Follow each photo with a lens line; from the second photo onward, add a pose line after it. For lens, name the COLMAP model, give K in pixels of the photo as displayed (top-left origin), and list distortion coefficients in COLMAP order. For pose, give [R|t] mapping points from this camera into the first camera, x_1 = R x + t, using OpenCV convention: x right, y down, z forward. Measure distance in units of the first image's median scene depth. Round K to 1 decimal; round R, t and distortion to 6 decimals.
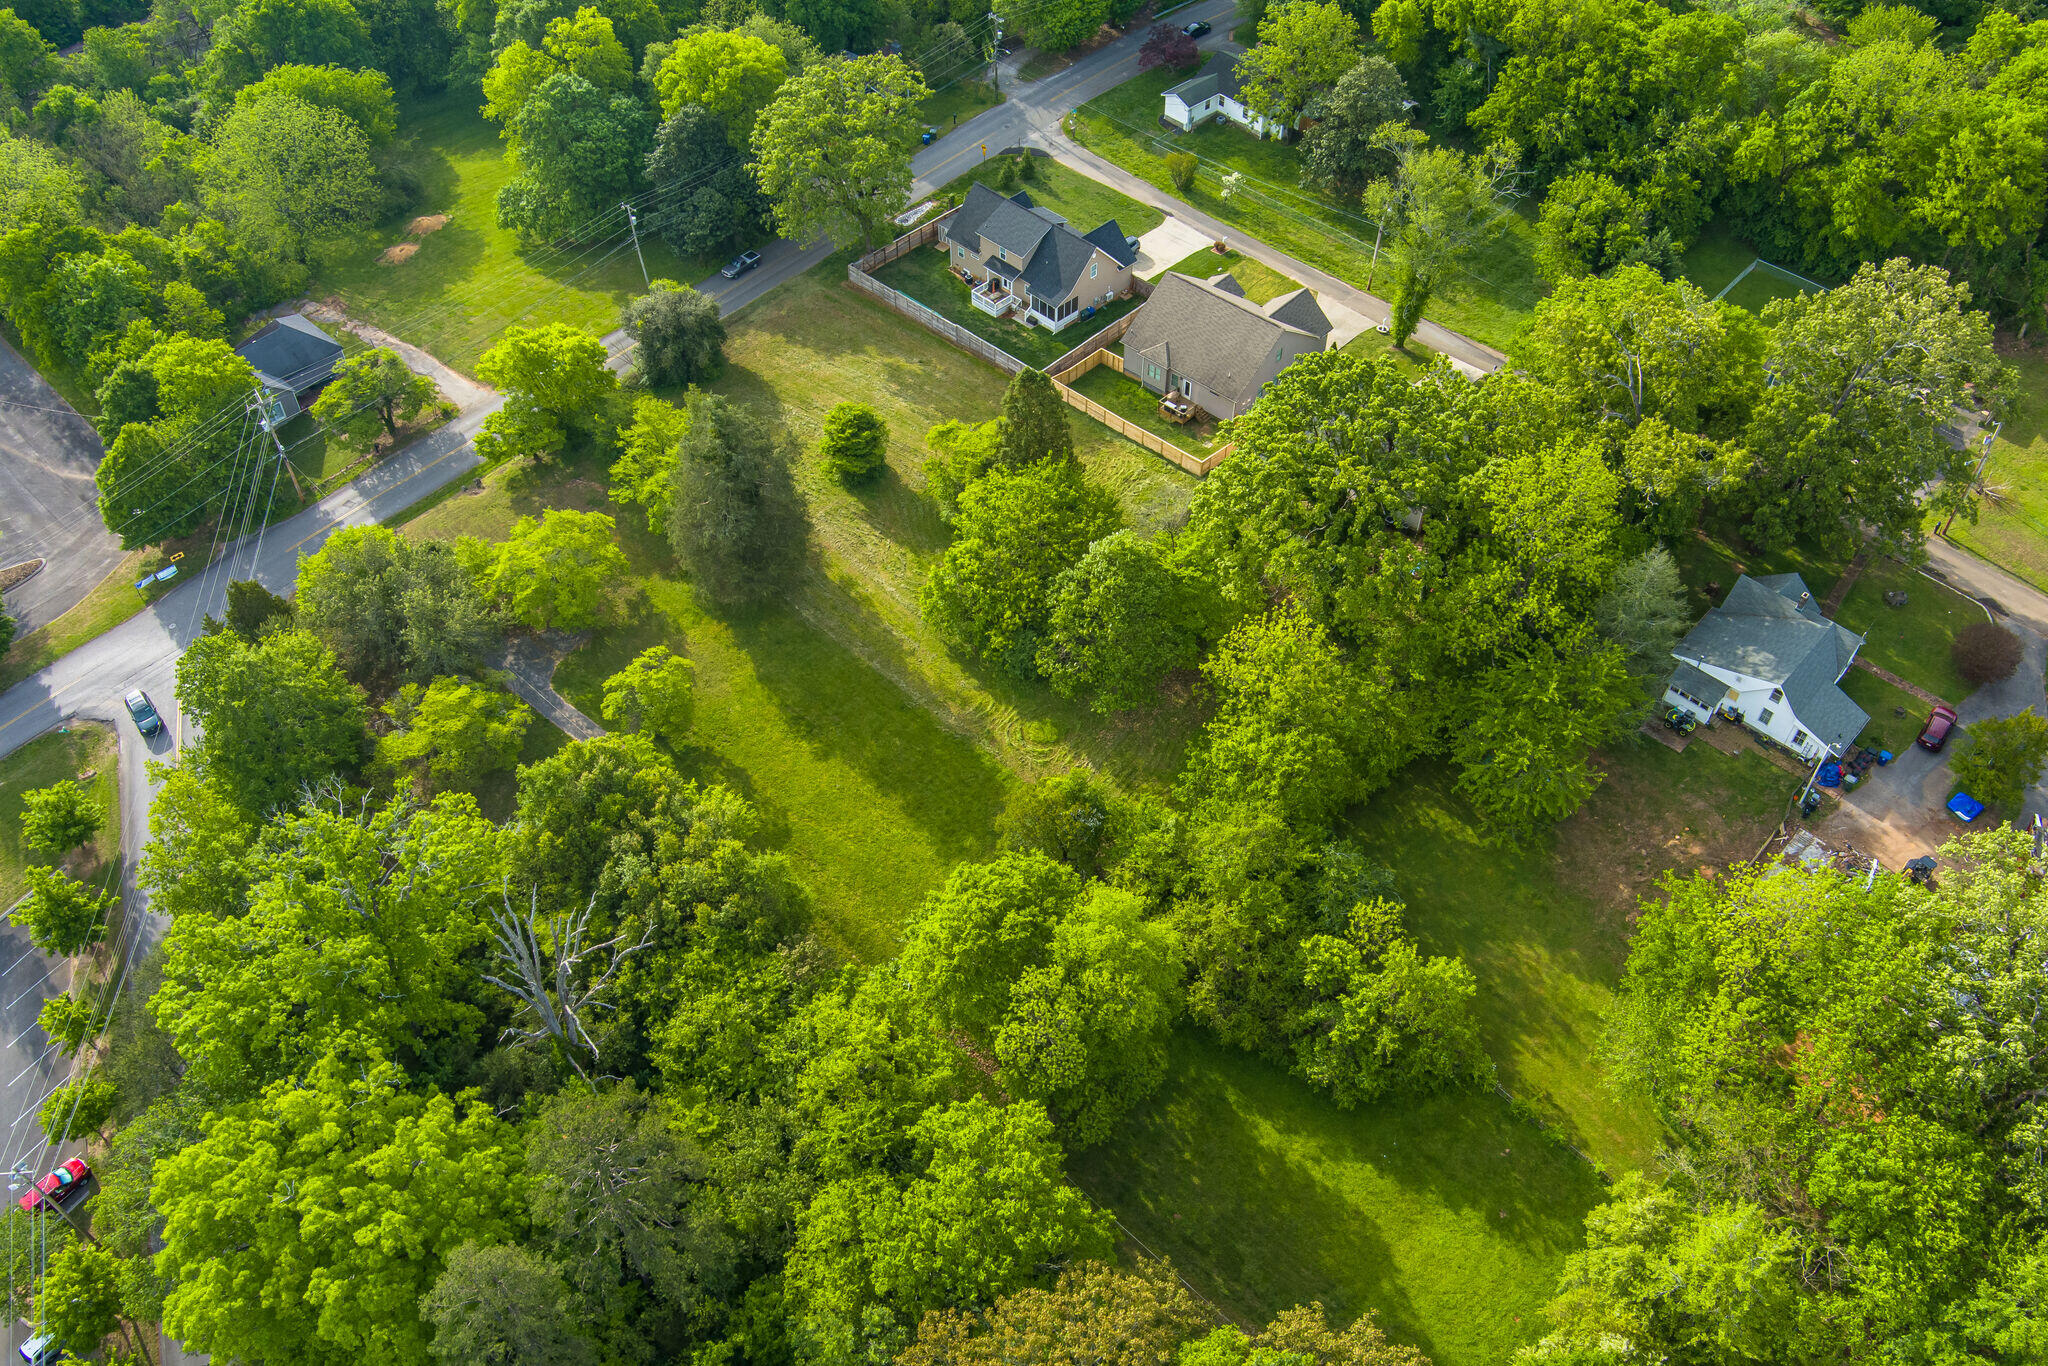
lens RADIAL K [[1655.0, 0, 1008.1], [0, 1655.0, 681.1], [0, 0, 1]] dist [-0.082055, 0.034125]
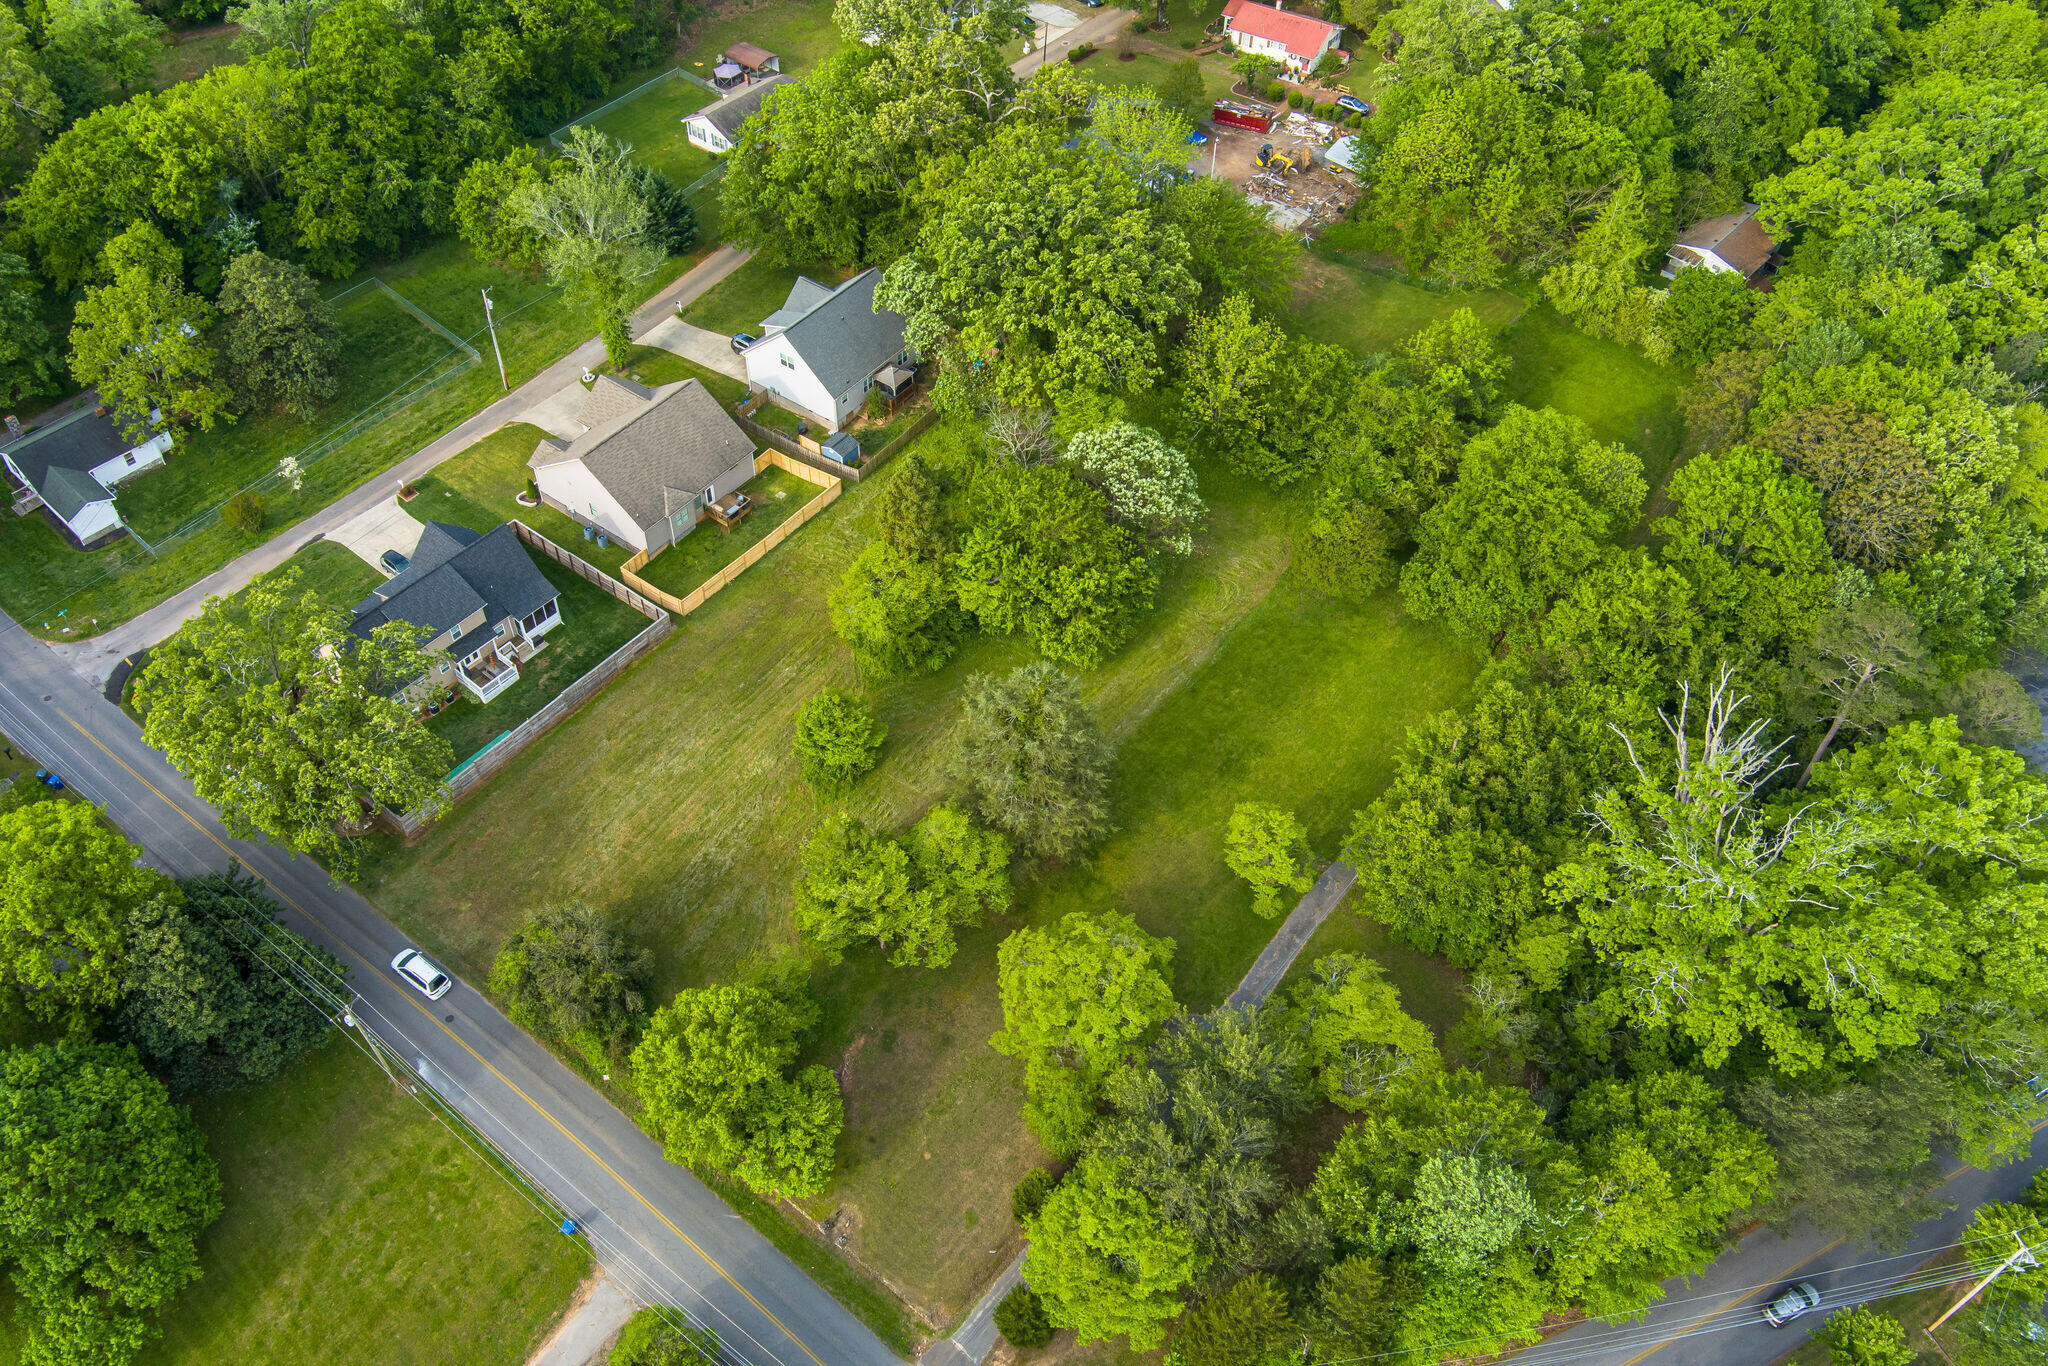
lens RADIAL K [[1655.0, 0, 1022.0], [0, 1655.0, 686.6], [0, 0, 1]] dist [-0.082055, 0.034125]
pose [[-0.098252, -0.734790, 0.671141, -0.614817], [0.726526, 0.407915, 0.552960, -0.521828], [-0.680078, 0.541931, 0.493766, 0.481682]]
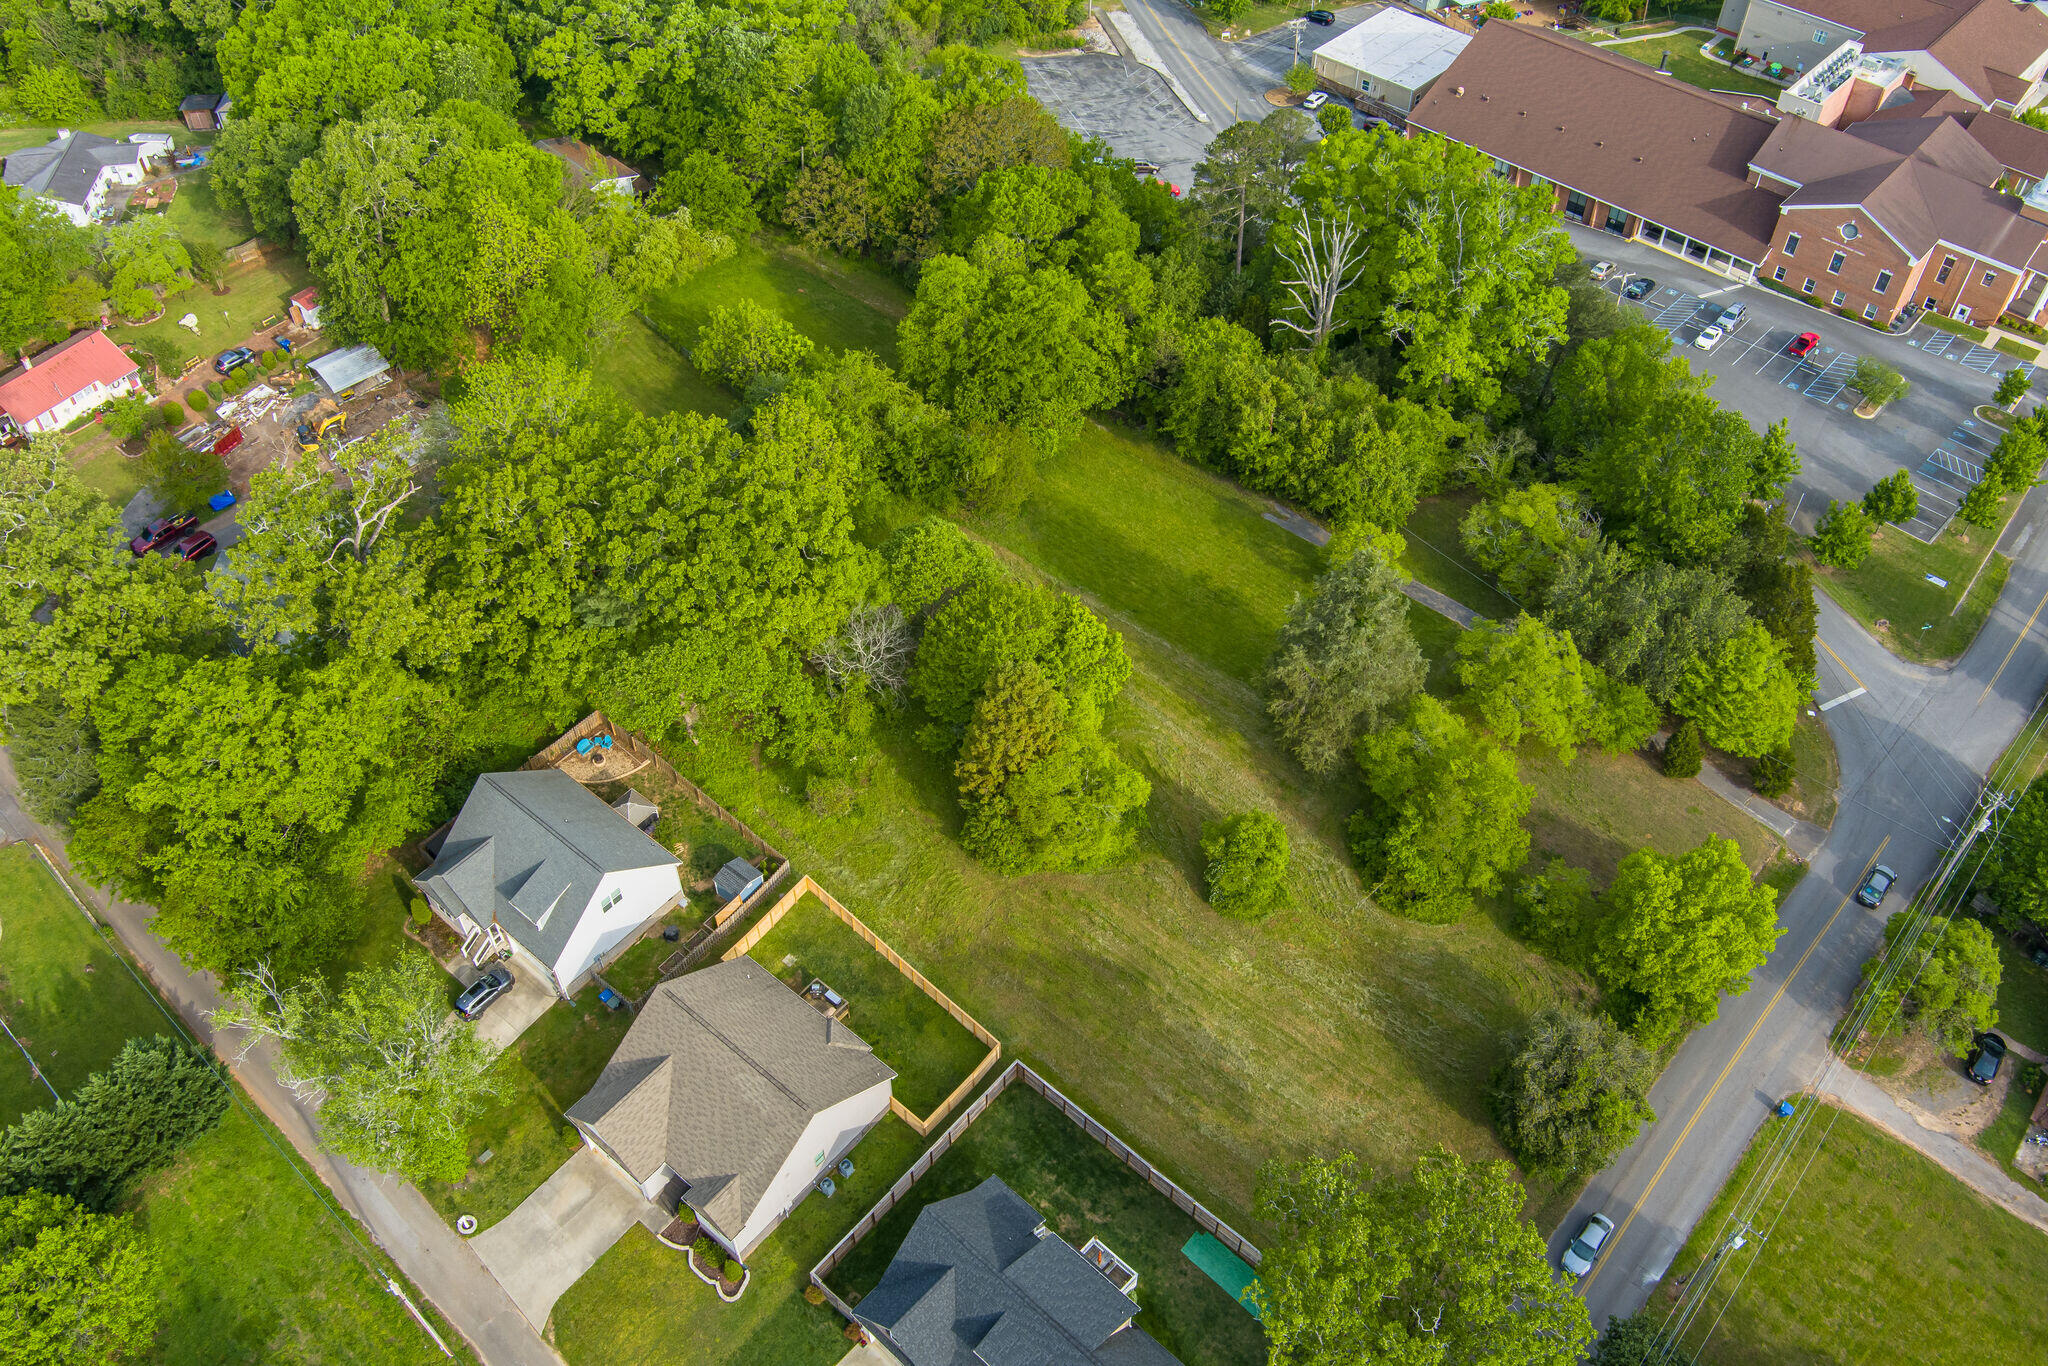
lens RADIAL K [[1655.0, 0, 1029.0], [0, 1655.0, 679.0], [0, 0, 1]] dist [-0.082055, 0.034125]
pose [[-0.999165, 0.033283, -0.023677, 0.025392], [-0.026523, -0.087833, 0.995782, -0.870111], [0.031063, 0.995579, 0.088643, 0.798755]]
